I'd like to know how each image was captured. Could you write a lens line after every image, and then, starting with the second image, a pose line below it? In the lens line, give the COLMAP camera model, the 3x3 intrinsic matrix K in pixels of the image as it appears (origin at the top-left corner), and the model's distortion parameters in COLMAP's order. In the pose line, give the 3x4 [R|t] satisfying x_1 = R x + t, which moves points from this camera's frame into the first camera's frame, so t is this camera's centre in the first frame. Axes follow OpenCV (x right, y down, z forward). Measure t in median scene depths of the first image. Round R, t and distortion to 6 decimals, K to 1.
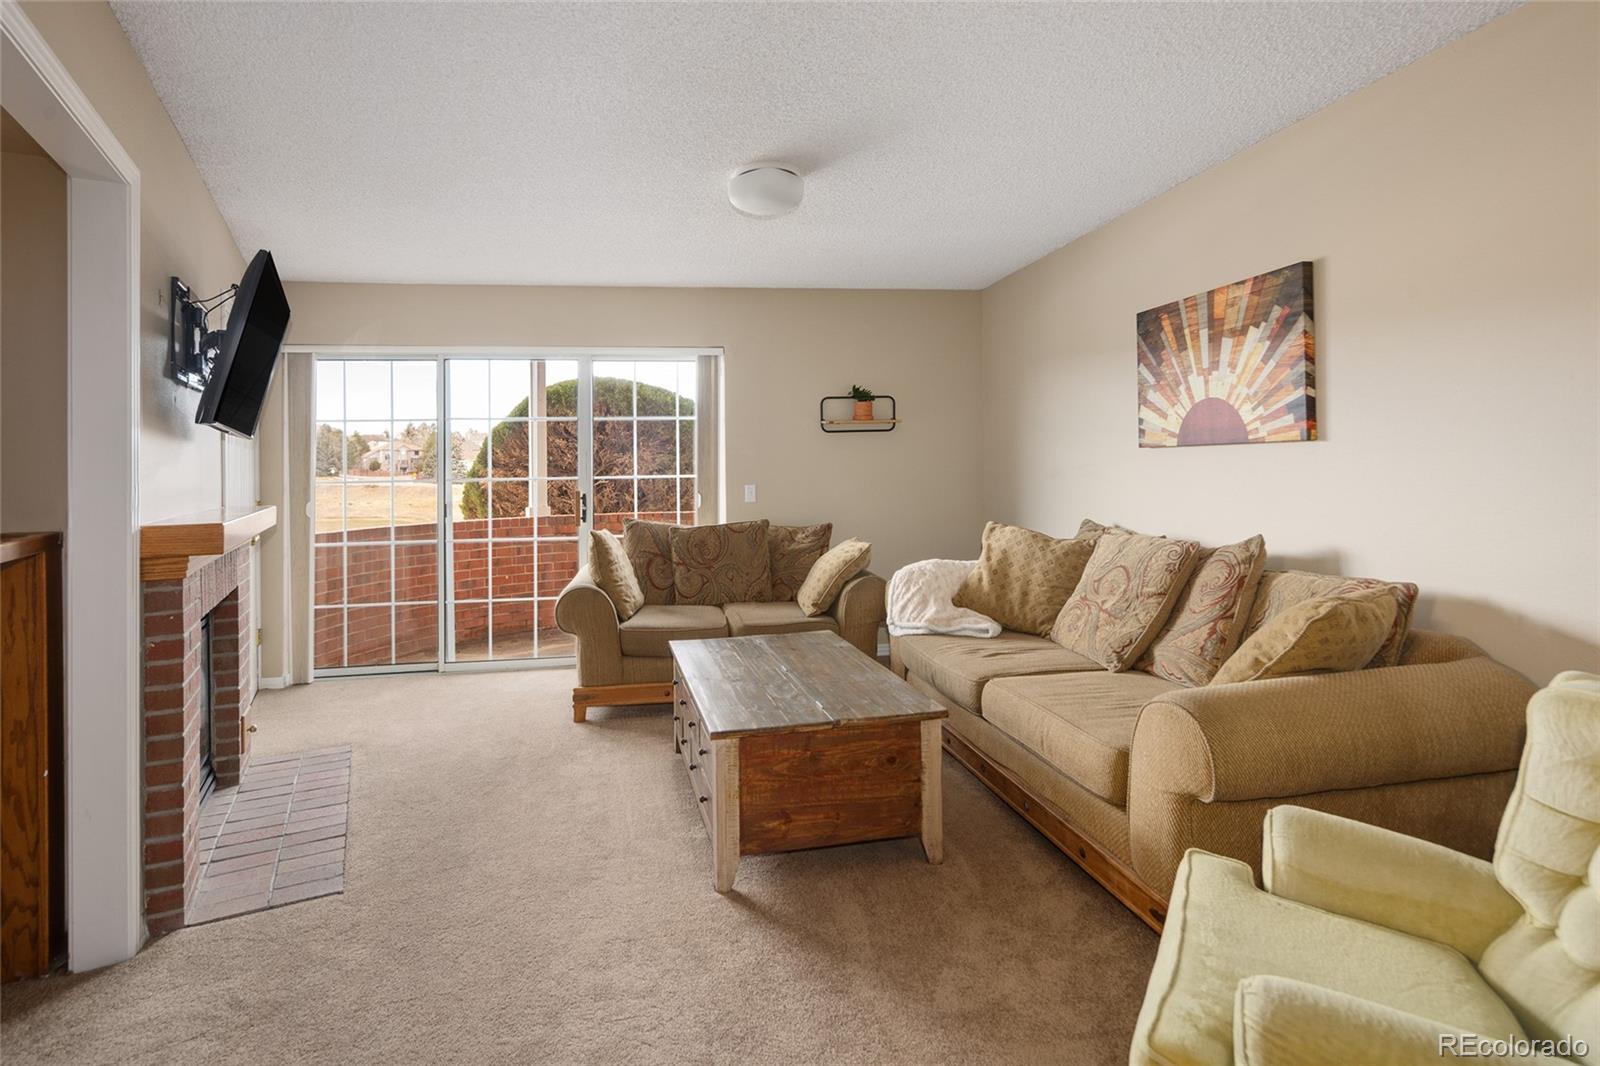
lens RADIAL K [[781.0, 0, 786.2], [0, 781.0, 465.4], [0, 0, 1]] dist [0.005100, 0.000179]
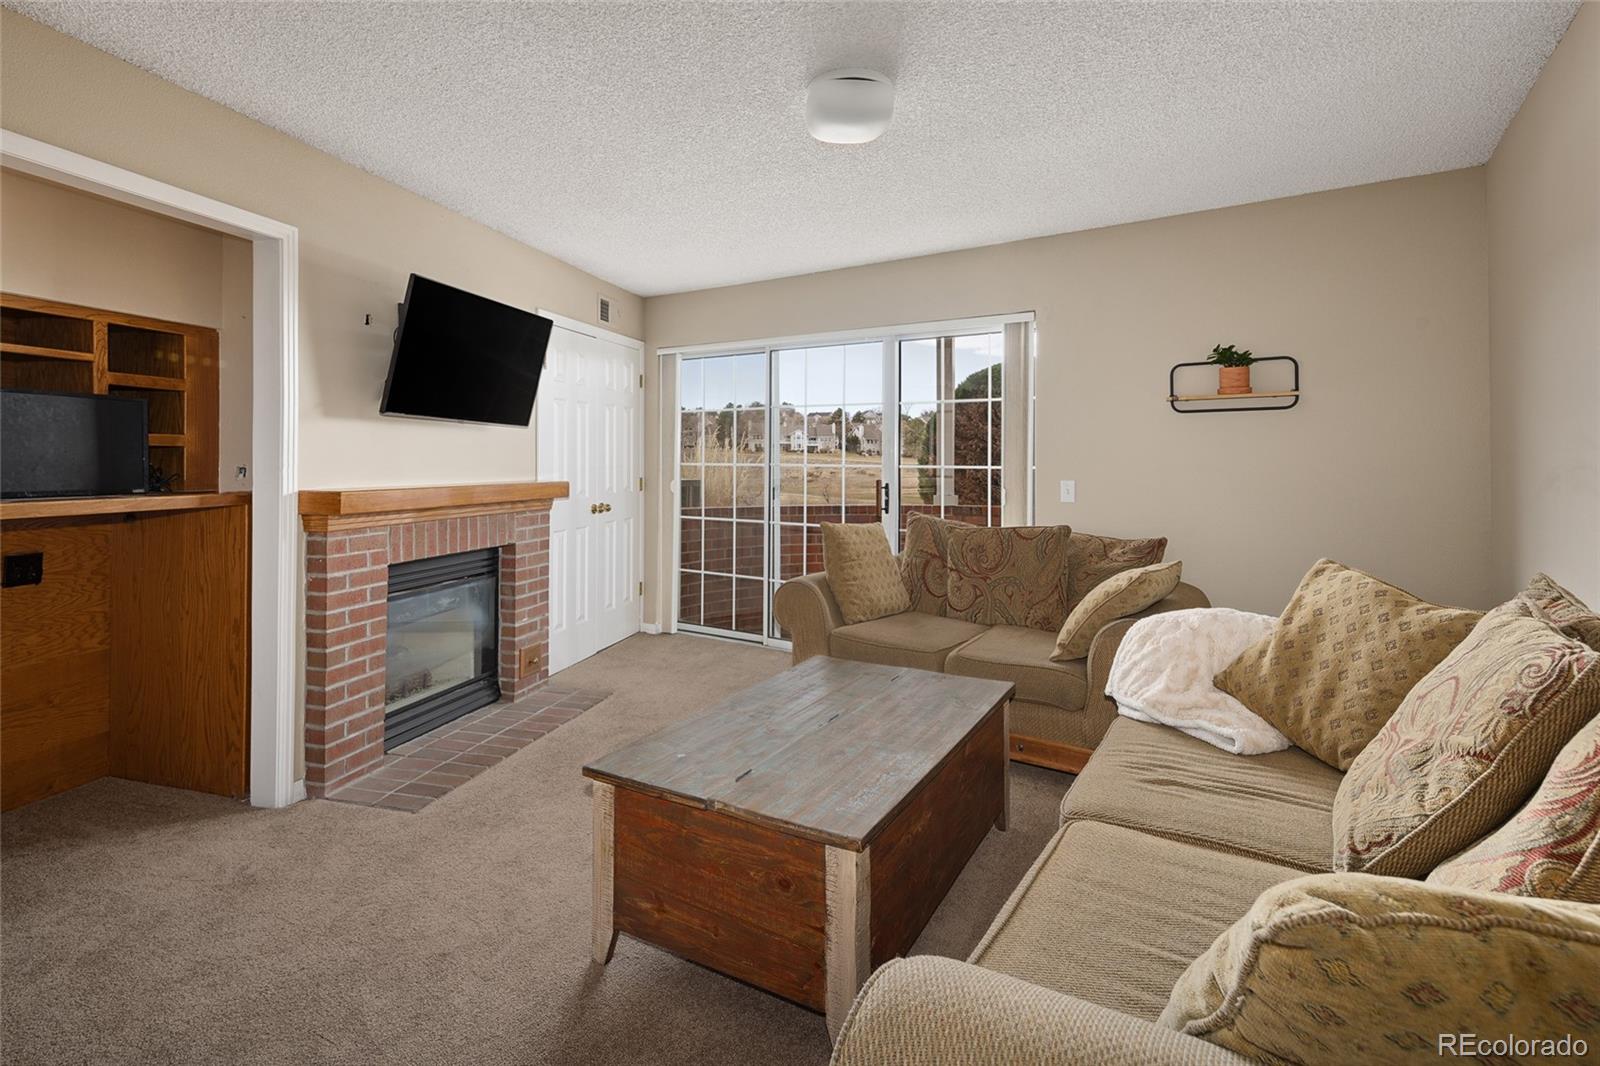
lens RADIAL K [[779.7, 0, 799.6], [0, 779.7, 441.4], [0, 0, 1]] dist [0.001305, -0.001314]
pose [[0.737752, 0.006462, -0.675040, 0.441674], [-0.016391, 0.999831, -0.008342, -0.006226], [0.674872, 0.017219, 0.737734, 0.358922]]
